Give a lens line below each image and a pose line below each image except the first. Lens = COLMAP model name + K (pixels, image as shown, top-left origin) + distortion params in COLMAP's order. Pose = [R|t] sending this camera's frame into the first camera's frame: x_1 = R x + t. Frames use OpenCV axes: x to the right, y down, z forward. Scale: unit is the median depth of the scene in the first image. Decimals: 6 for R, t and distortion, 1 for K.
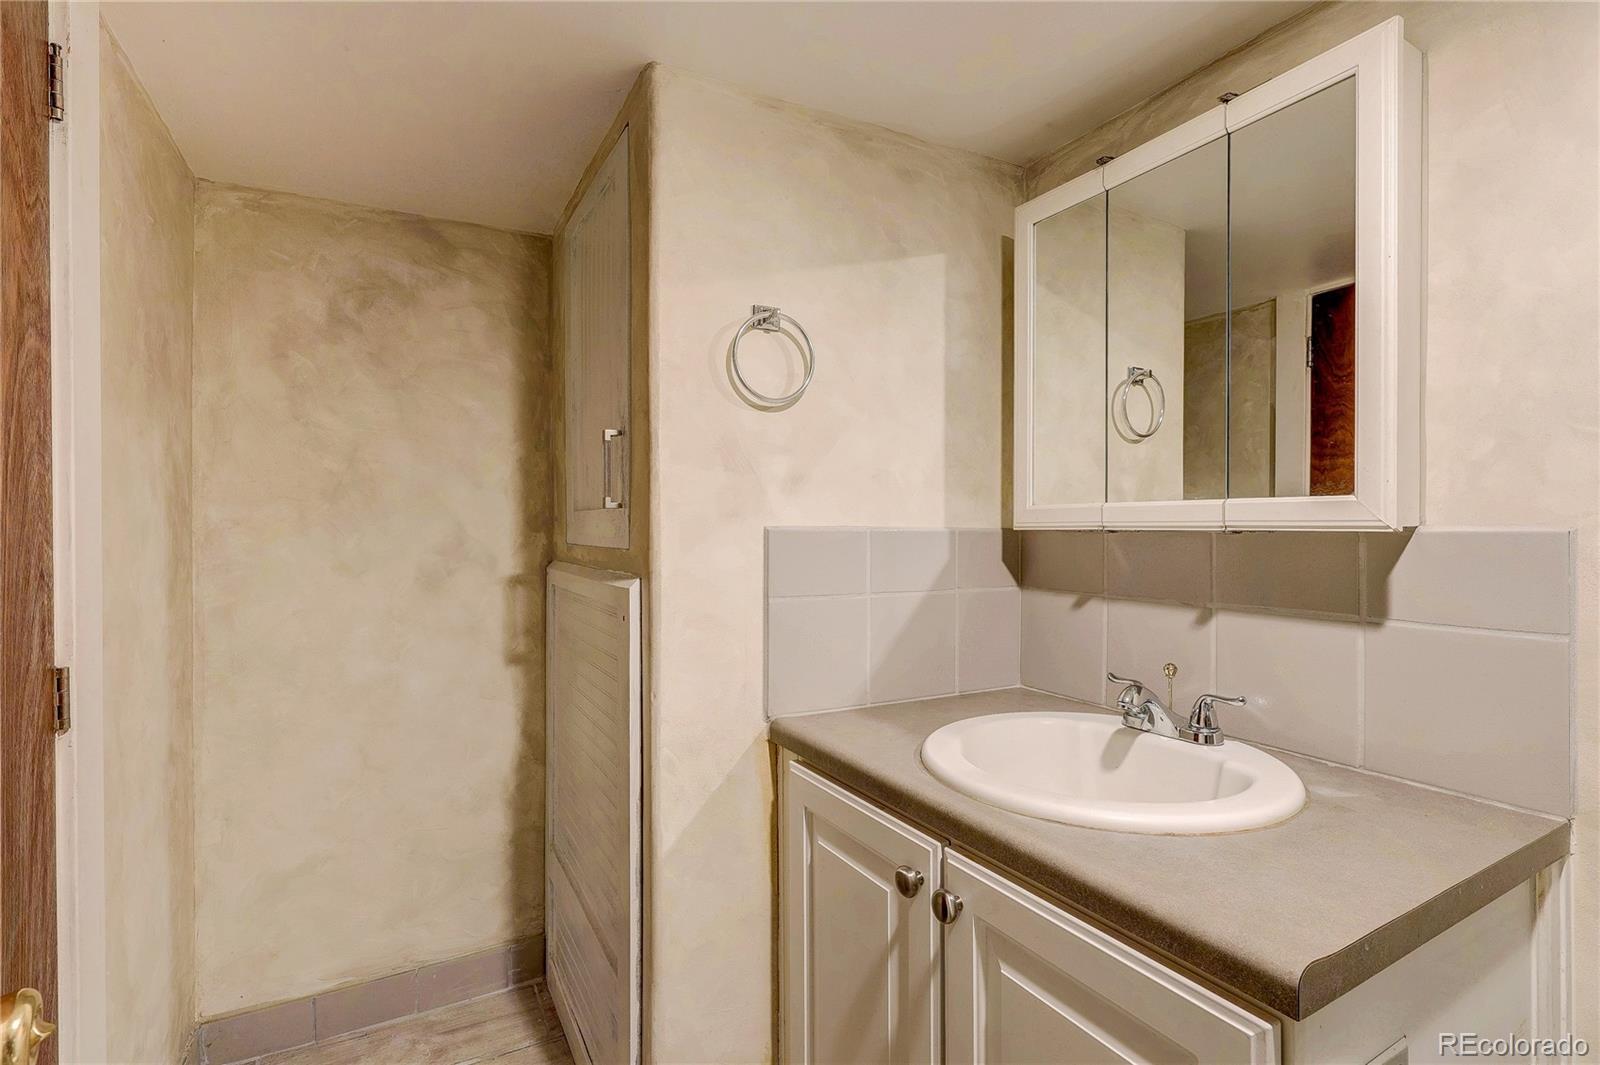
lens RADIAL K [[766.5, 0, 800.1], [0, 766.5, 531.7], [0, 0, 1]] dist [-0.004481, 0.001160]
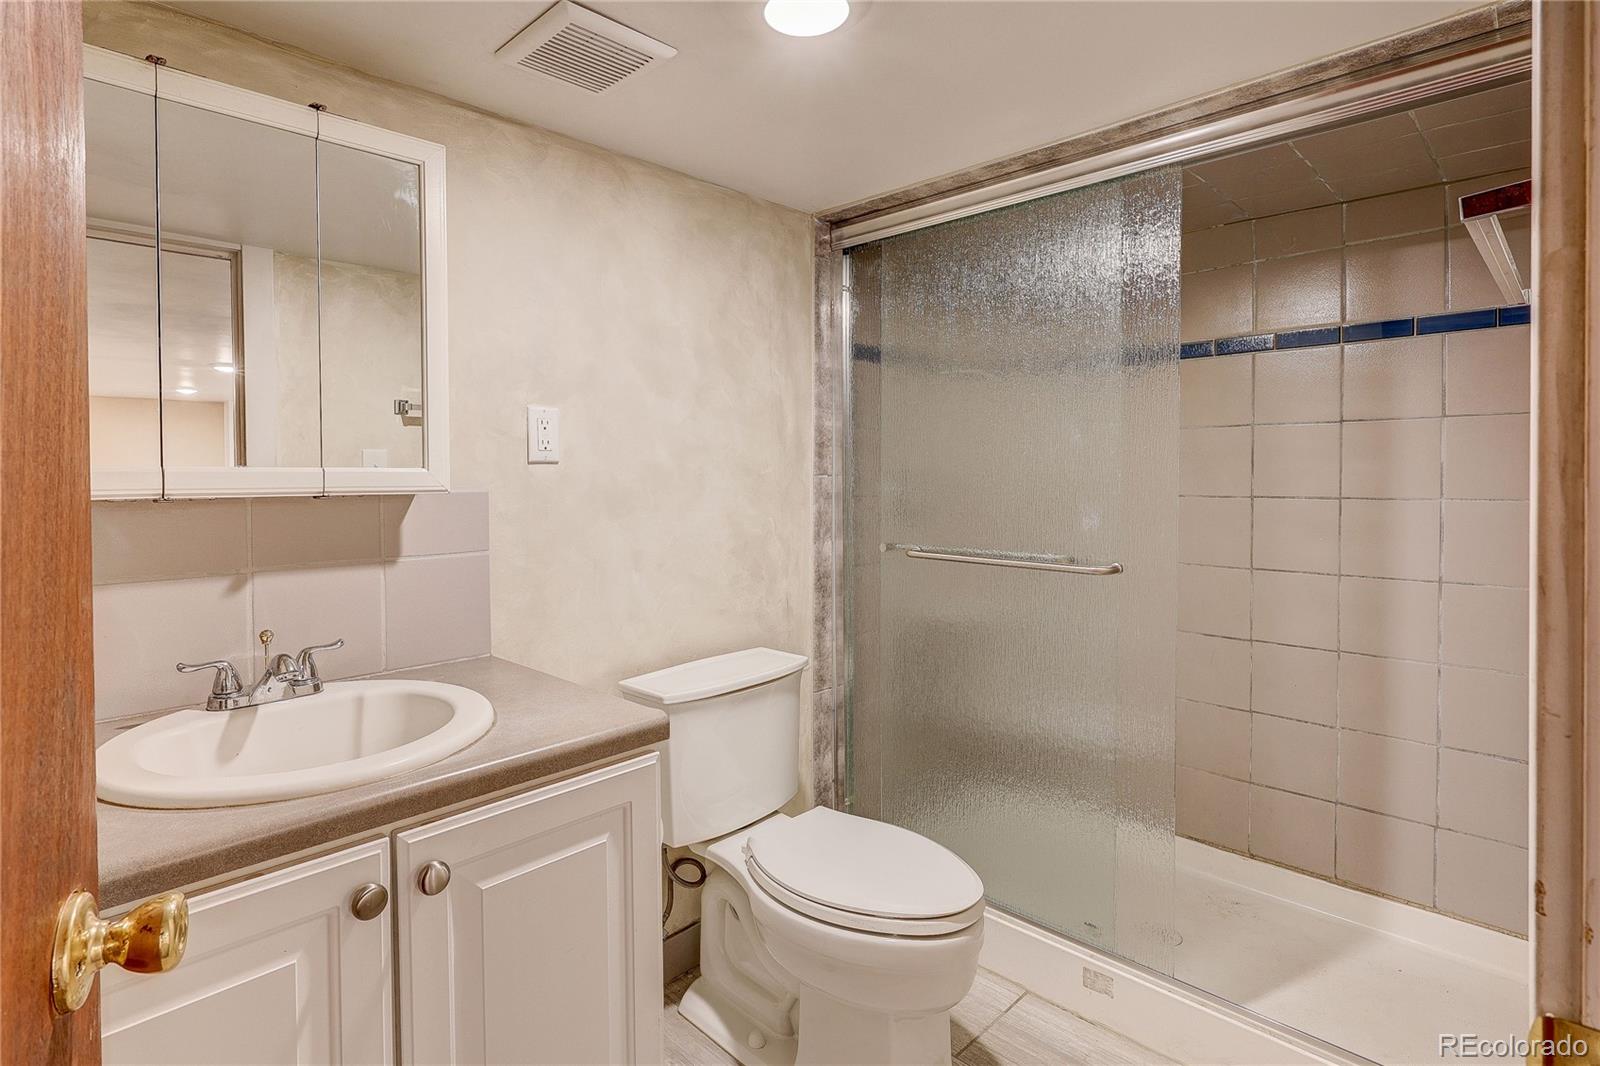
lens RADIAL K [[817.1, 0, 789.2], [0, 817.1, 489.4], [0, 0, 1]] dist [-0.001252, 0.000007]
pose [[-0.288492, -0.013280, 0.957390, -0.816908], [0.013198, 0.999754, 0.017844, -0.024077], [-0.957391, 0.017783, -0.288246, 0.728979]]
